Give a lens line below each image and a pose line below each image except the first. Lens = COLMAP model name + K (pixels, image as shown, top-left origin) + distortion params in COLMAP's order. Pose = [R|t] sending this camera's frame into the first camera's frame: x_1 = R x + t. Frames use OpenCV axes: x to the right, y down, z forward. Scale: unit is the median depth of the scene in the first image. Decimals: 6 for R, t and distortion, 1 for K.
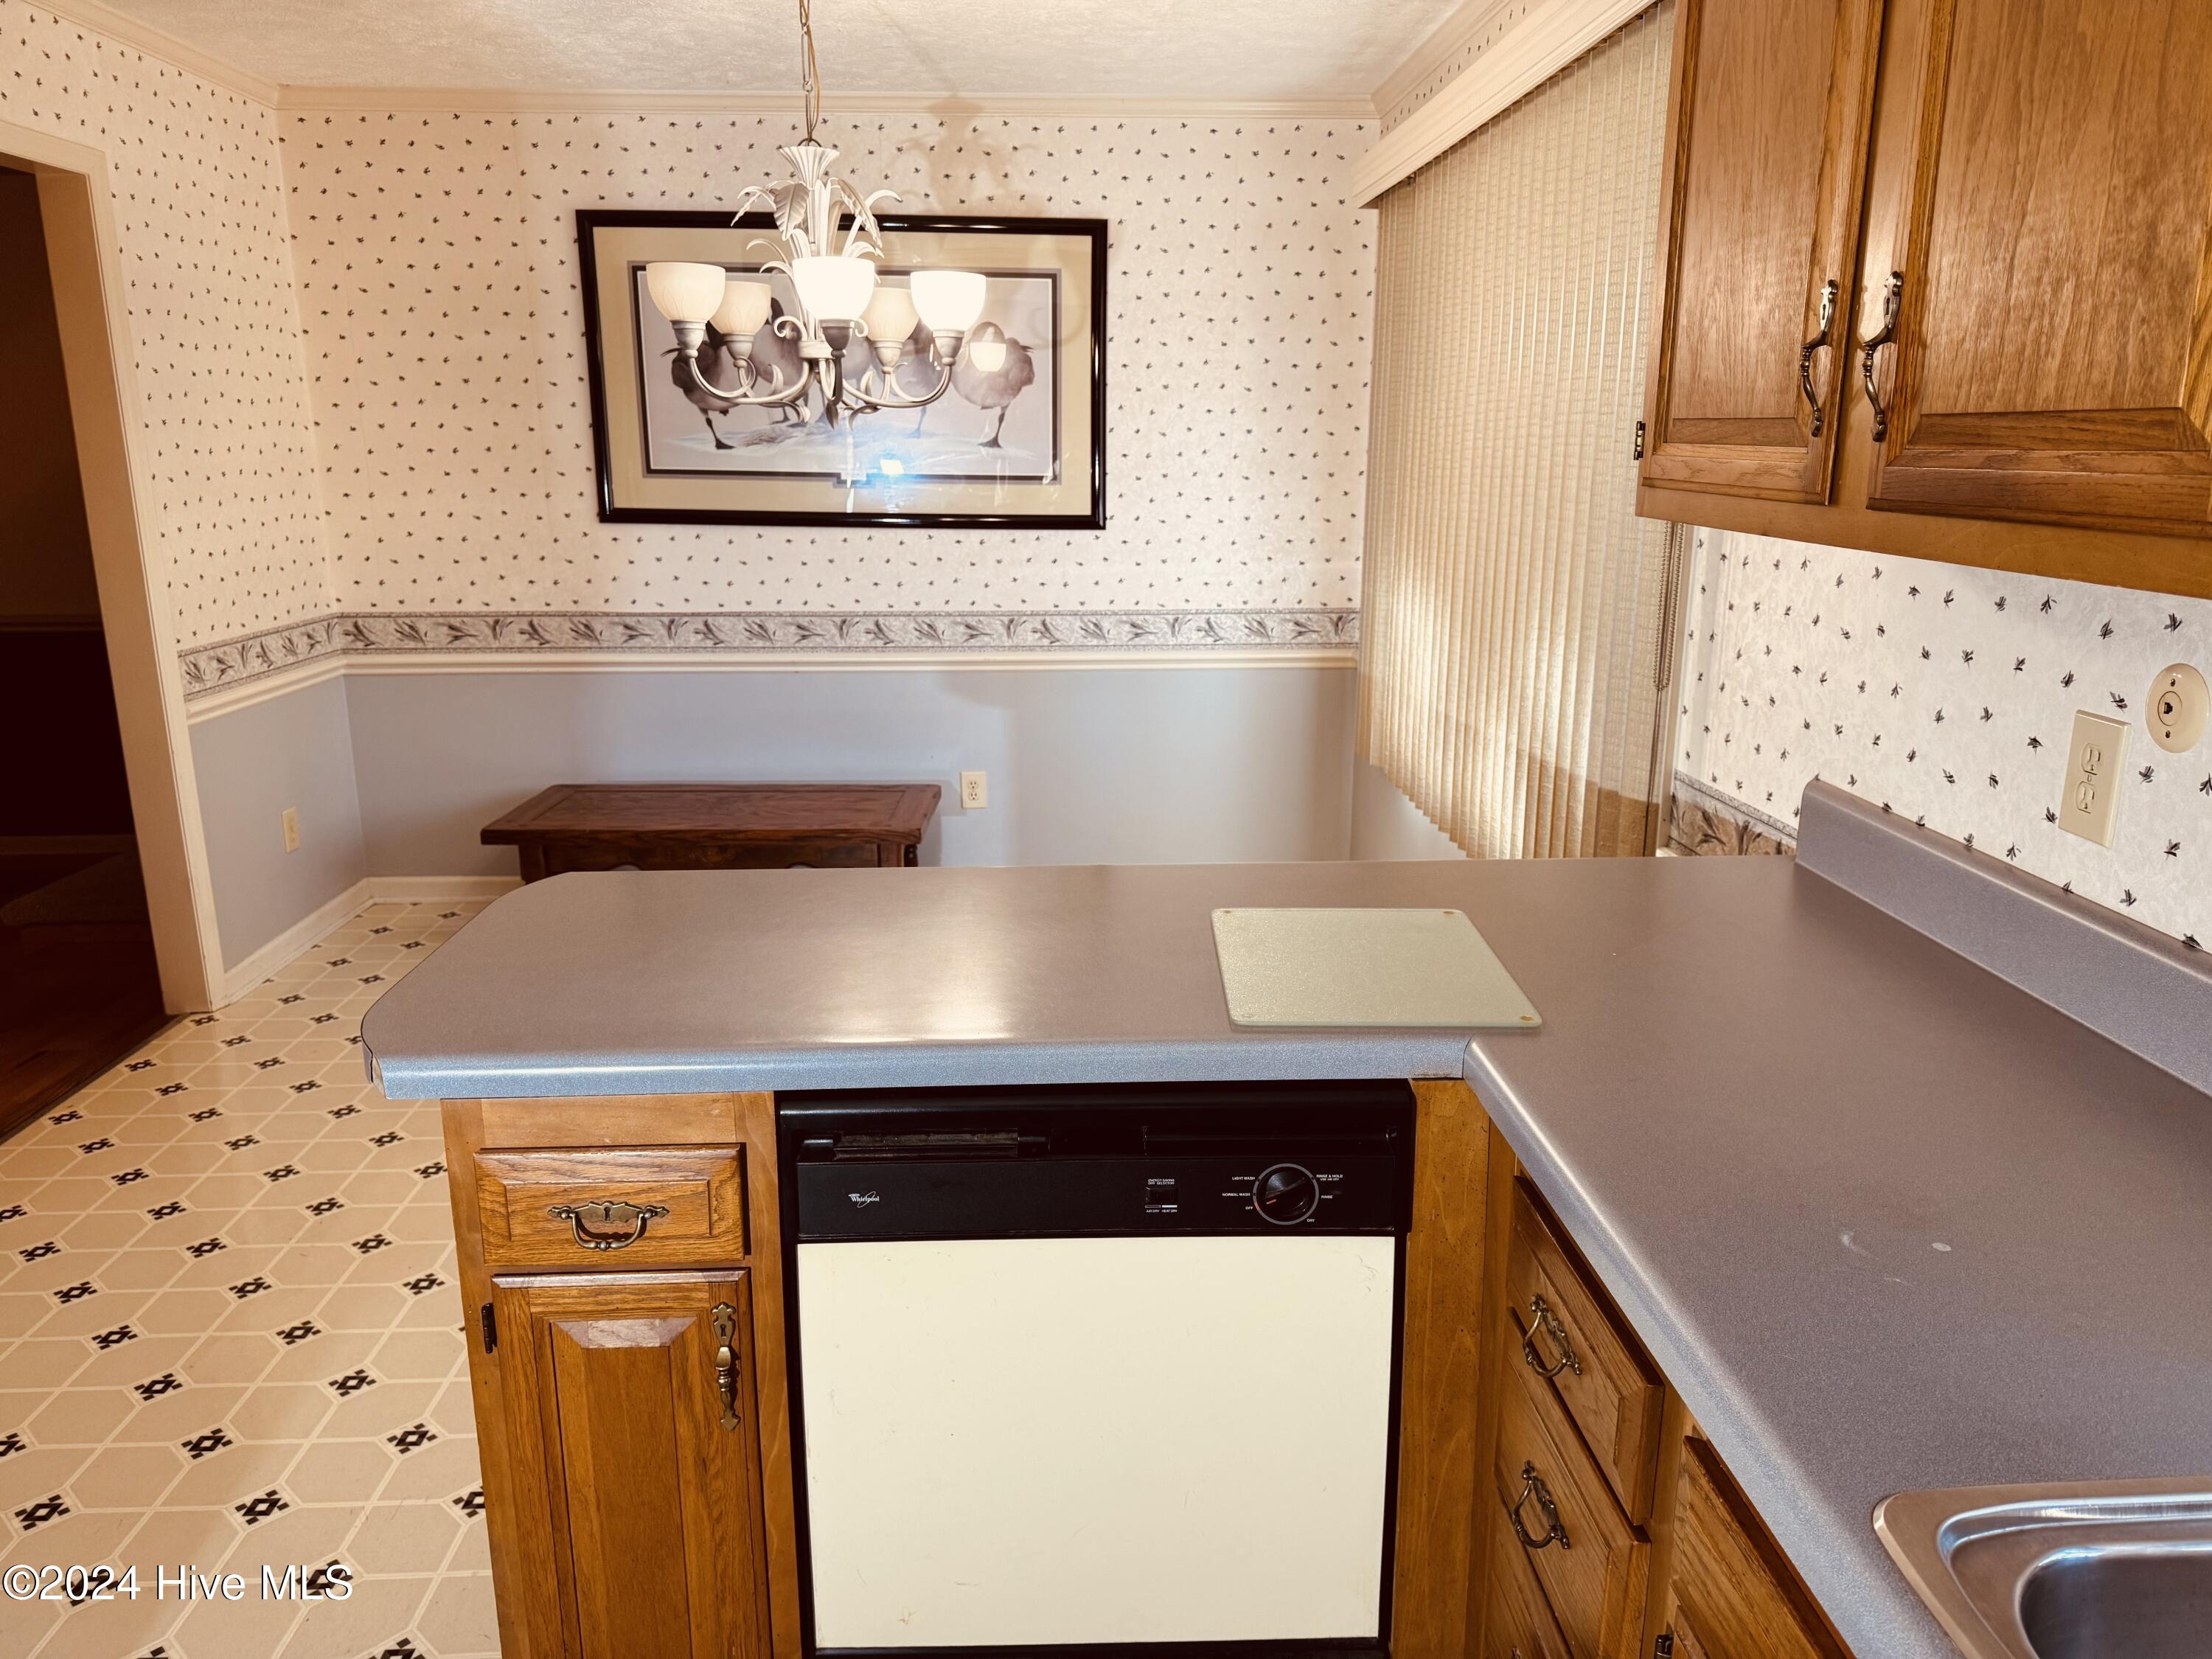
lens RADIAL K [[1559.1, 0, 1119.3], [0, 1559.1, 843.7], [0, 0, 1]] dist [0.101313, -0.160395]
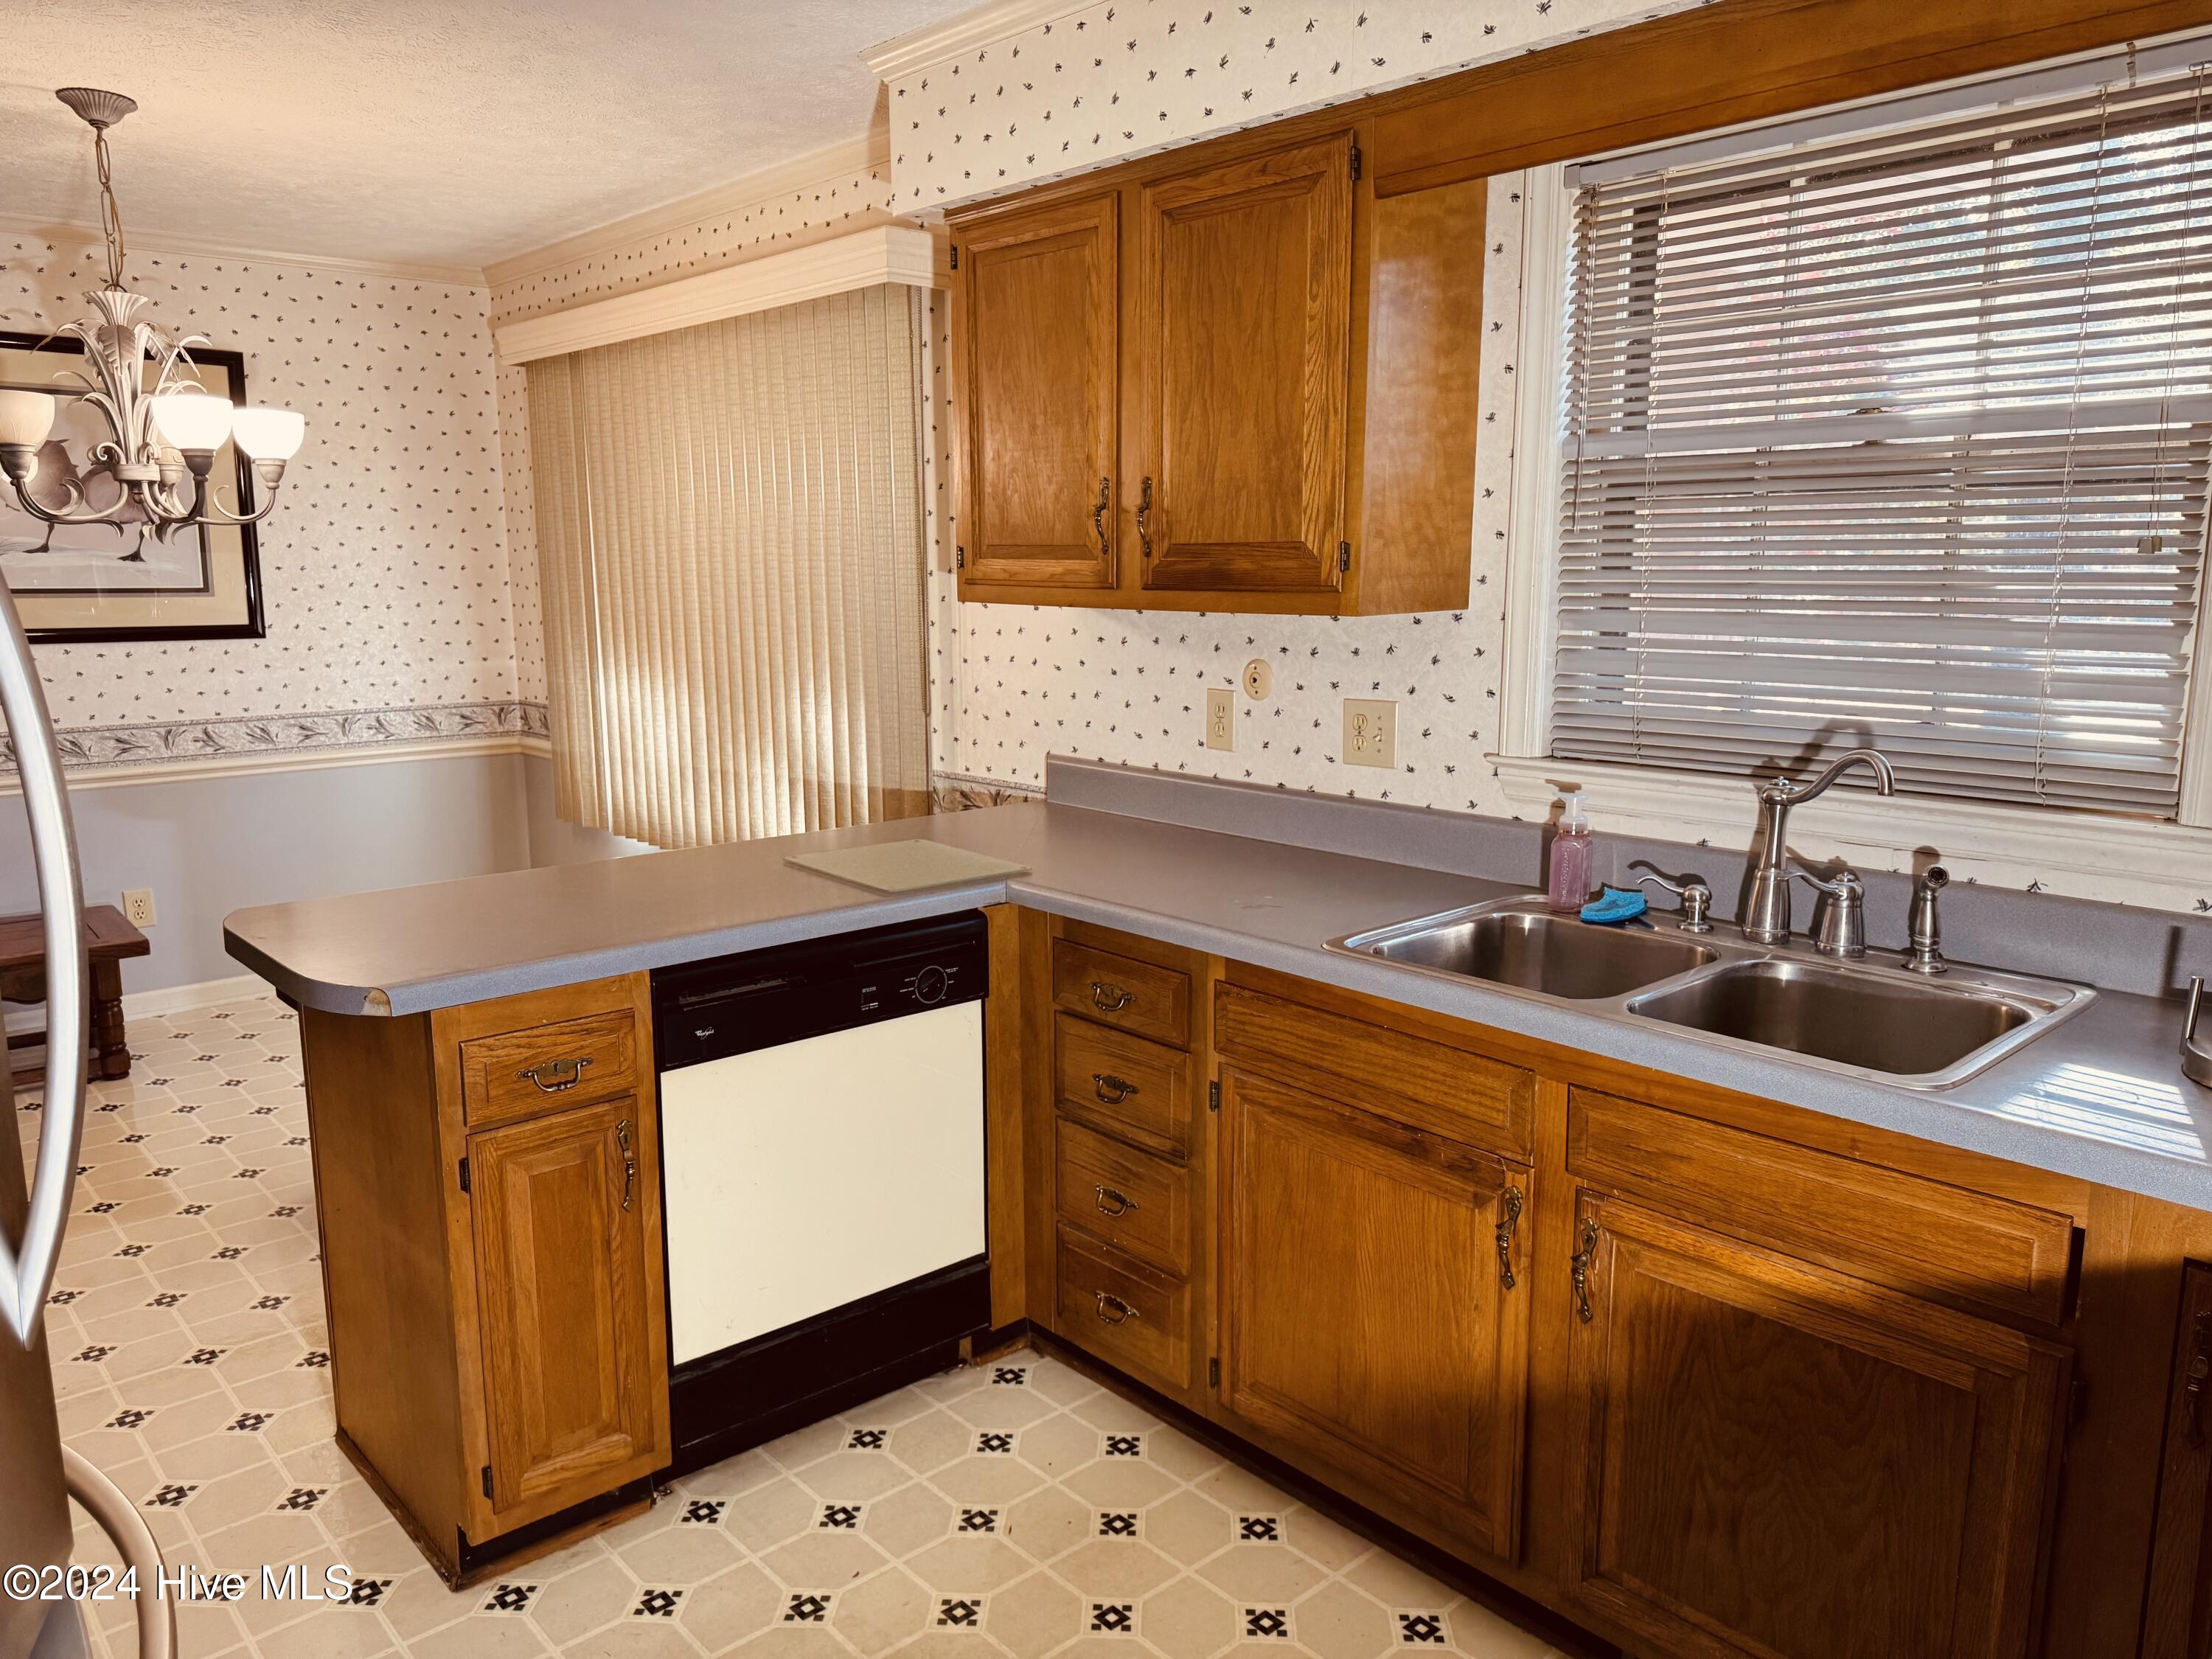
lens RADIAL K [[1559.1, 0, 1119.3], [0, 1559.1, 843.7], [0, 0, 1]] dist [0.101313, -0.160395]
pose [[0.767203, -0.115025, 0.631006, -0.503193], [0.160541, 0.986911, -0.015290, 0.081471], [-0.620988, 0.113033, 0.775627, -0.300831]]
